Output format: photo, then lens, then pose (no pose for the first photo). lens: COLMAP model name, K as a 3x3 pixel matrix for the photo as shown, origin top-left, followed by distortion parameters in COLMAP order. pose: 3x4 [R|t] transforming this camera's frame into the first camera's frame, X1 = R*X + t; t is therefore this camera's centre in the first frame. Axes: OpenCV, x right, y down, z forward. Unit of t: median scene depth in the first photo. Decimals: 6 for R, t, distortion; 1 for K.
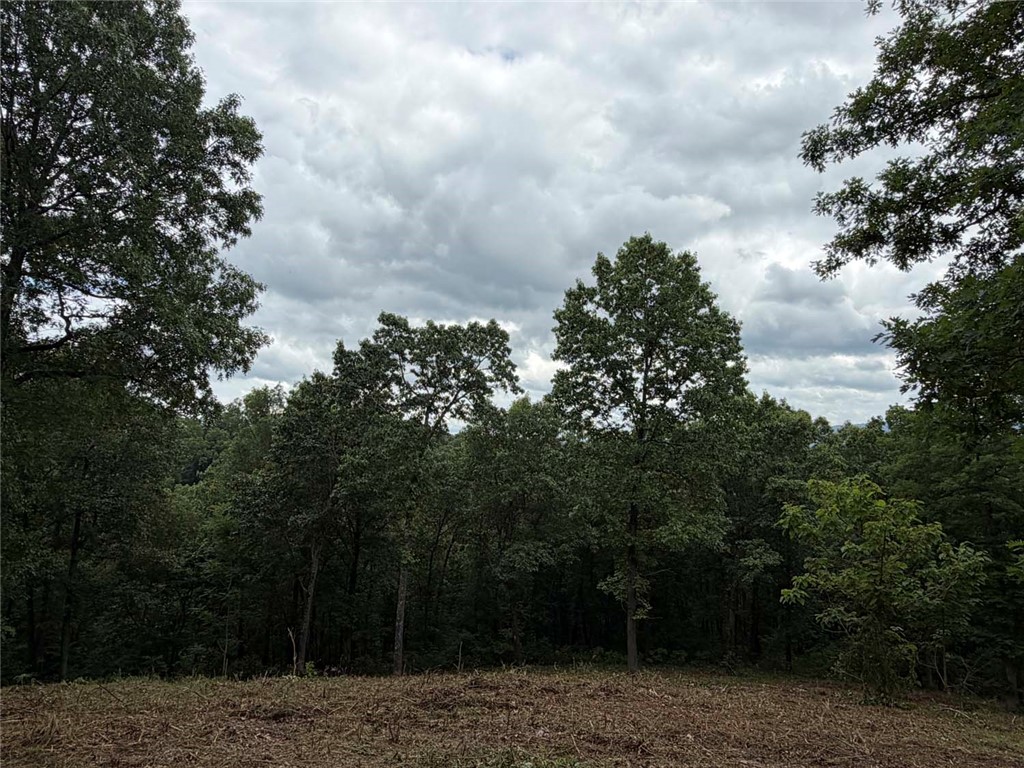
lens RADIAL K [[708.5, 0, 512.0], [0, 708.5, 384.0], [0, 0, 1]] dist [-0.037586, 0.039061]
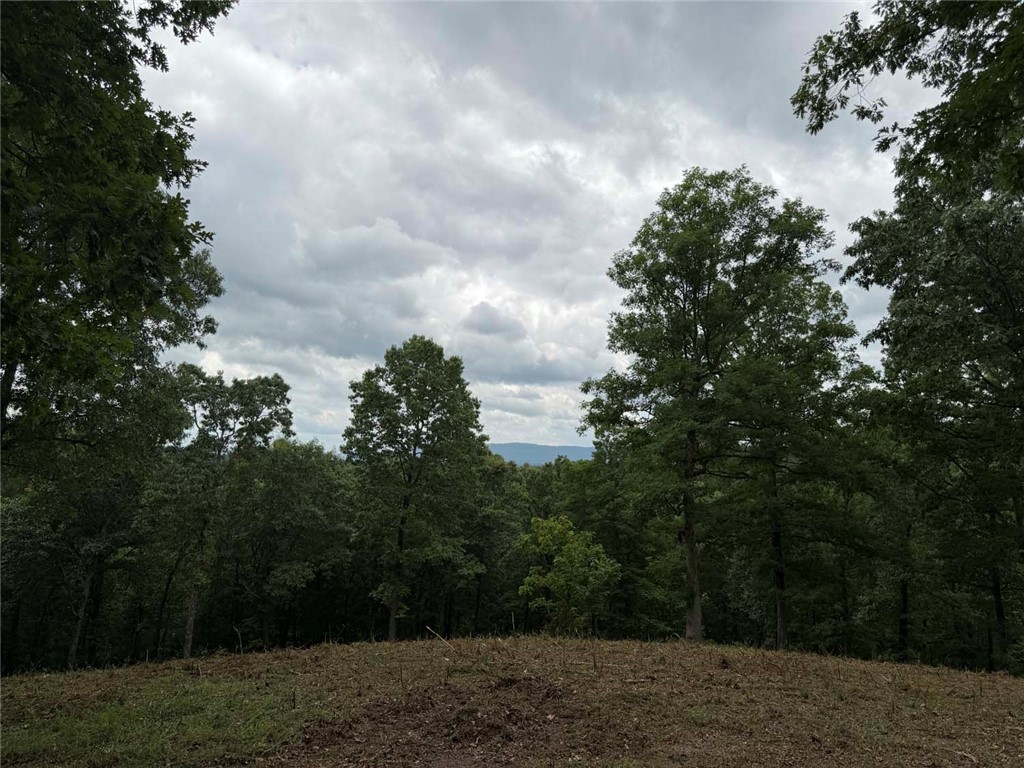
lens RADIAL K [[697.5, 0, 512.0], [0, 697.5, 384.0], [0, 0, 1]] dist [0.145382, -0.001281]
pose [[0.891353, 0.084027, 0.445455, -0.263599], [-0.075432, 0.996463, -0.037026, -0.077688], [-0.446990, -0.000598, 0.894539, -0.308815]]
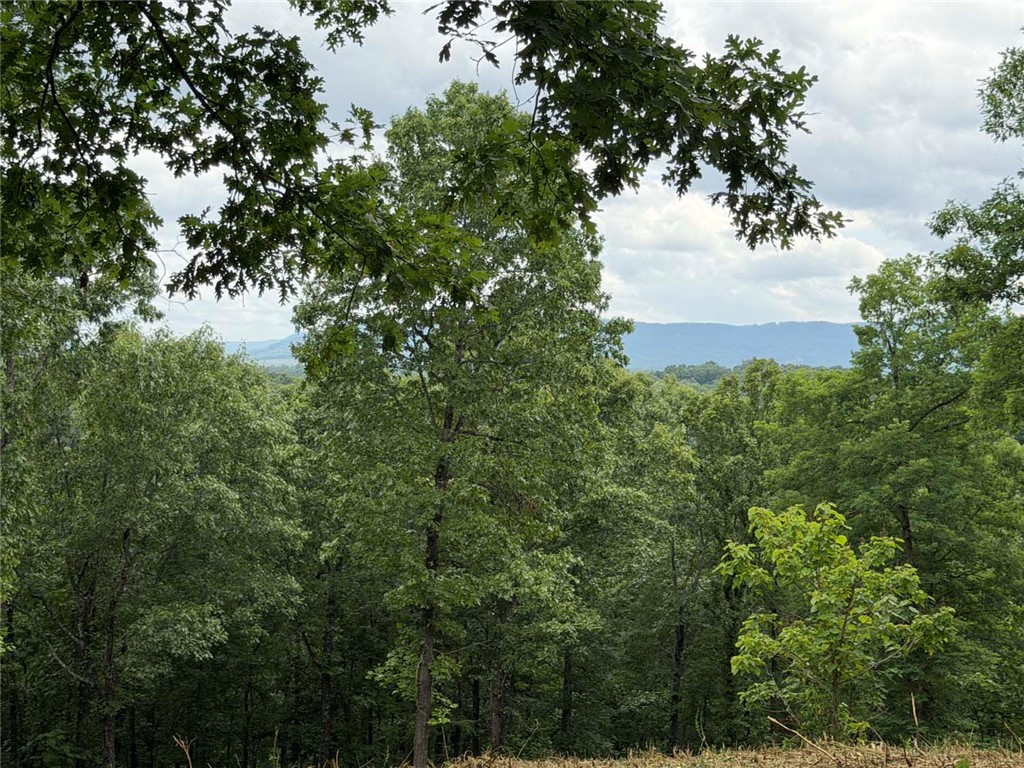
lens RADIAL K [[1771.8, 0, 512.0], [0, 1771.8, 384.0], [0, 0, 1]] dist [0.094936, 0.251788]
pose [[0.902873, 0.021984, 0.429346, -0.409907], [-0.065032, 0.994183, 0.085851, -0.091291], [-0.424961, -0.105434, 0.899051, -0.362616]]
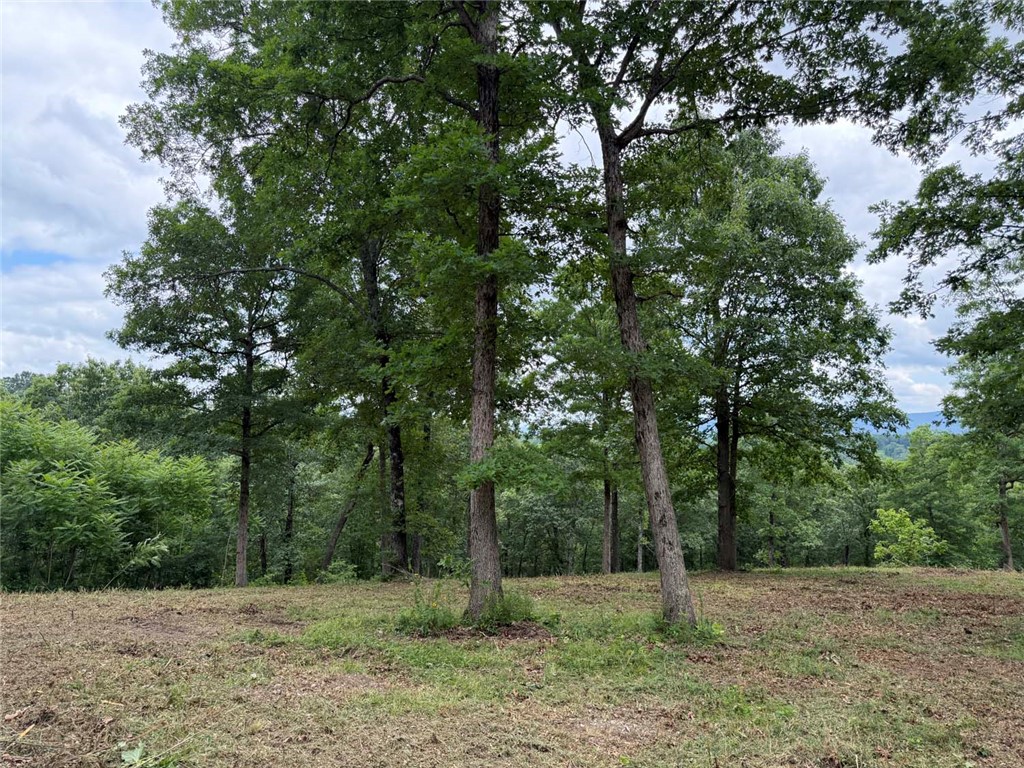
lens RADIAL K [[702.5, 0, 512.0], [0, 702.5, 384.0], [0, 0, 1]] dist [-0.000506, -0.000518]
pose [[0.992515, 0.022172, 0.120093, -0.802820], [-0.024054, 0.999609, 0.014246, -0.212971], [-0.119730, -0.017028, 0.992660, -0.886549]]
